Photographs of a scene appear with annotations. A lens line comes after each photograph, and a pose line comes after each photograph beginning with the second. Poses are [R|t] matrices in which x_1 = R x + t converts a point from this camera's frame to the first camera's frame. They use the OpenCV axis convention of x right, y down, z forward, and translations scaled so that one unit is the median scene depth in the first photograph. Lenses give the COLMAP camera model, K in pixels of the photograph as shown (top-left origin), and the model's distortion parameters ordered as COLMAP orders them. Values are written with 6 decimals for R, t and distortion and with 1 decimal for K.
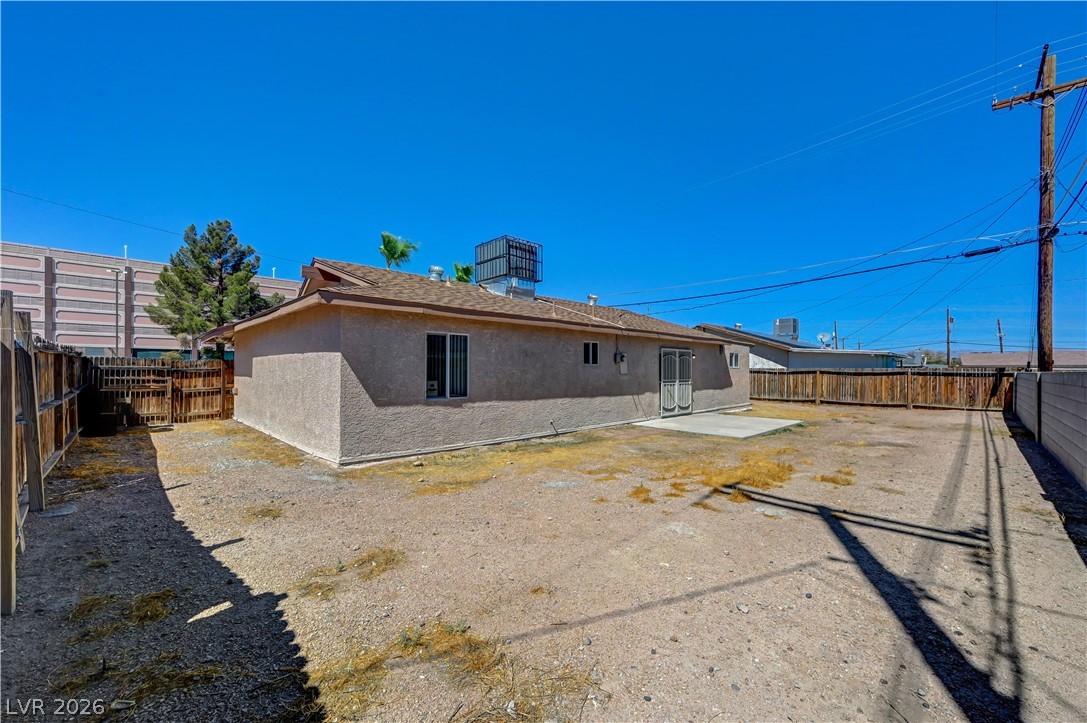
lens RADIAL K [[424.9, 0, 543.5], [0, 424.9, 361.5], [0, 0, 1]] dist [0.001622, 0.000200]
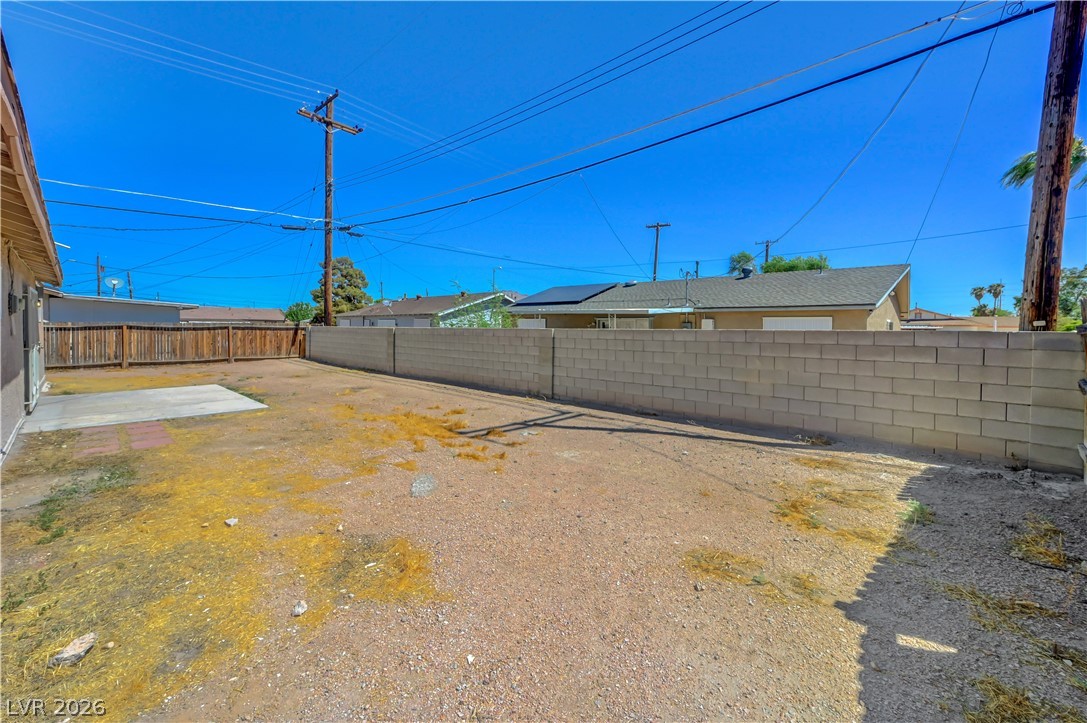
lens RADIAL K [[449.4, 0, 549.4], [0, 449.4, 333.1], [0, 0, 1]] dist [-0.000284, -0.000128]
pose [[-0.039455, -0.019013, 0.999040, -0.255806], [-0.024064, 0.999547, 0.018073, 0.002423], [-0.998932, -0.023328, -0.039895, 0.282921]]
